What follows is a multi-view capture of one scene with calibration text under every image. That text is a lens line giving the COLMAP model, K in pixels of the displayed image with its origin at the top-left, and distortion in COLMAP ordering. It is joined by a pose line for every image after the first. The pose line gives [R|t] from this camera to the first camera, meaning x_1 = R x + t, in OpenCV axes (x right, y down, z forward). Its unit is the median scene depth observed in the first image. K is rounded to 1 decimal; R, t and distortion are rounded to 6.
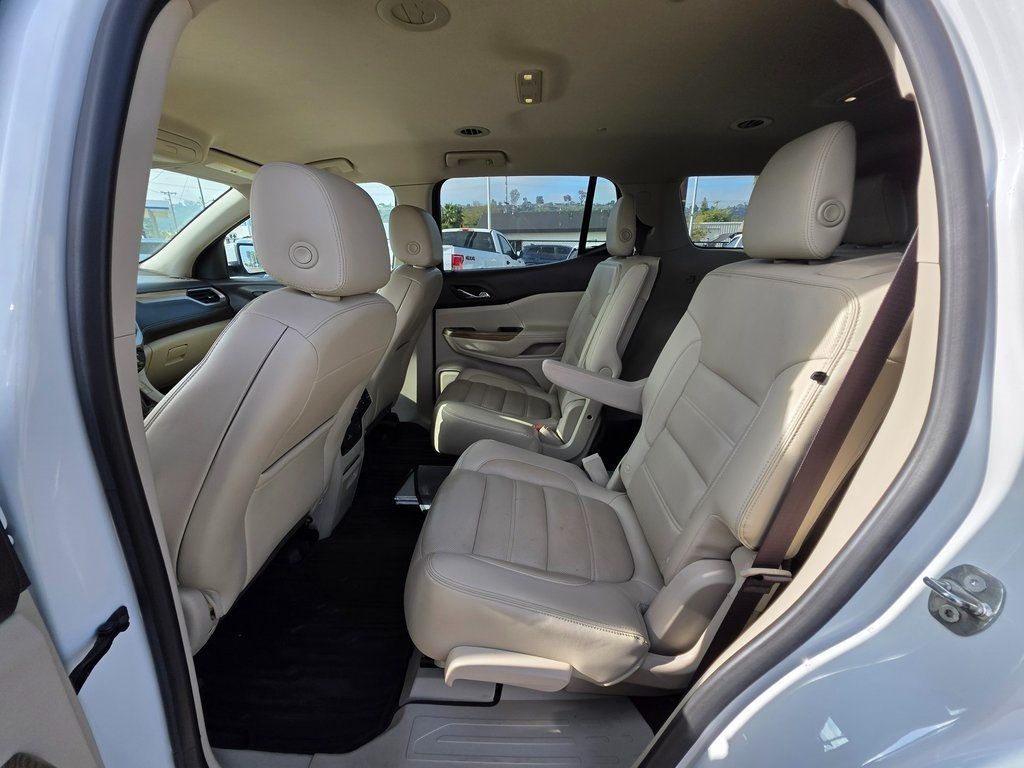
lens RADIAL K [[408.5, 0, 513.7], [0, 408.5, 384.2], [0, 0, 1]] dist [0.002244, -0.000291]
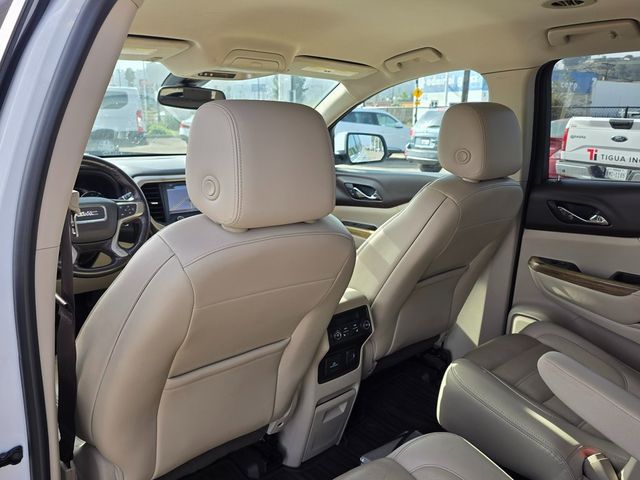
lens RADIAL K [[521.8, 0, 316.5], [0, 521.8, 240.4], [0, 0, 1]] dist [0.030579, -0.000690]
pose [[0.710480, 0.168239, -0.683311, 0.206451], [-0.231841, 0.972752, -0.001556, -0.084436], [0.664430, 0.159525, 0.730126, 0.080376]]
